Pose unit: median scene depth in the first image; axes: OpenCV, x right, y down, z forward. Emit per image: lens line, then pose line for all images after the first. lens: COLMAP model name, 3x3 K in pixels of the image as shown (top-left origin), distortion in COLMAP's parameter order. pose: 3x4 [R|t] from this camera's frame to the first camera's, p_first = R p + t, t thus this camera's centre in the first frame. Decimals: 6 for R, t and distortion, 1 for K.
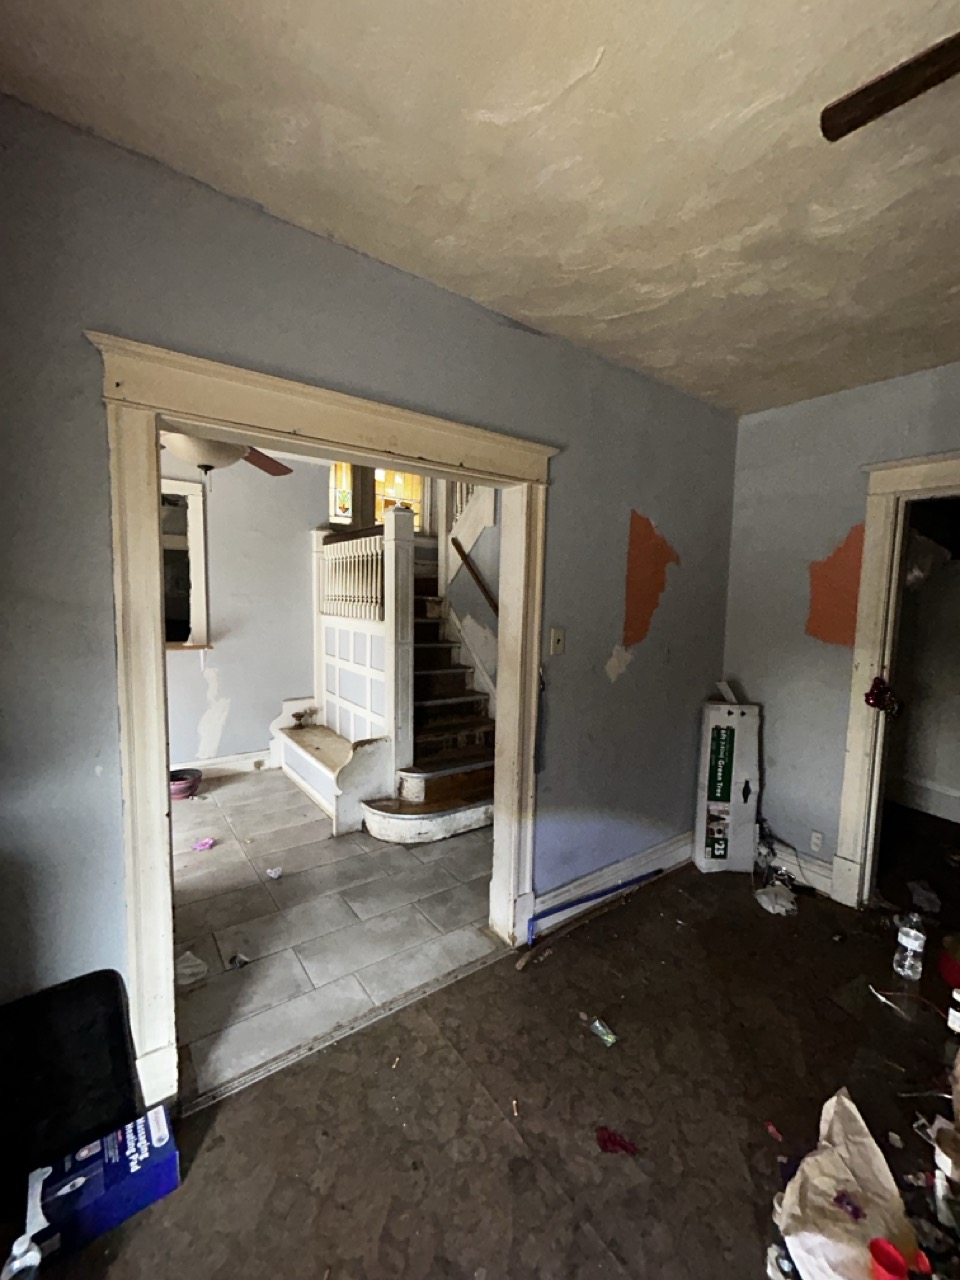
lens RADIAL K [[520.5, 0, 474.4], [0, 520.5, 638.3], [0, 0, 1]] dist [0.001153, -0.000056]
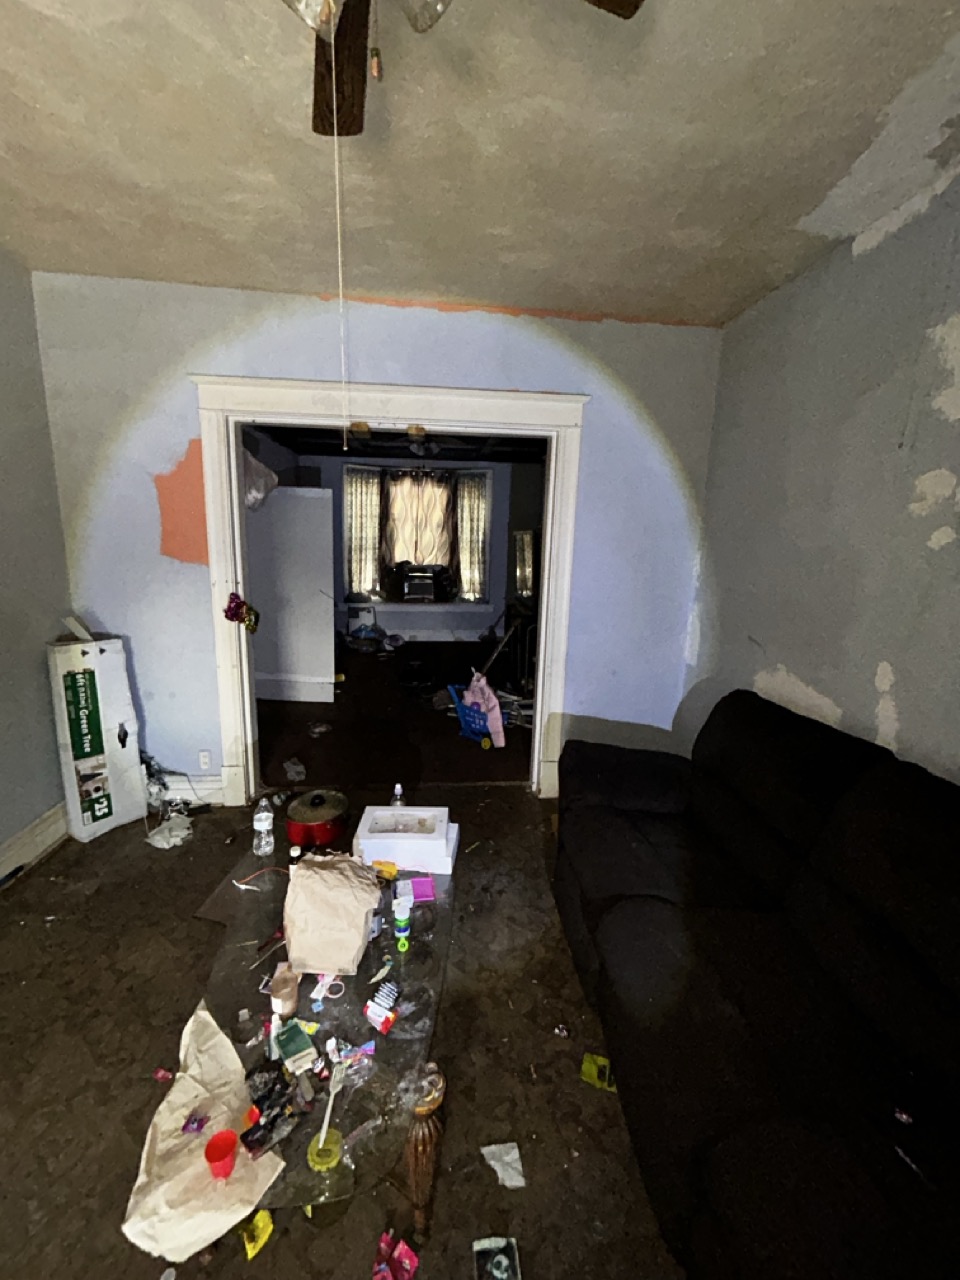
lens RADIAL K [[520.5, 0, 477.9], [0, 520.5, 637.7], [0, 0, 1]] dist [0.001153, -0.000056]
pose [[0.519261, -0.169324, 0.837674, 0.120117], [0.056588, 0.984837, 0.163993, 0.017362], [-0.852740, -0.037753, 0.520970, 0.021812]]
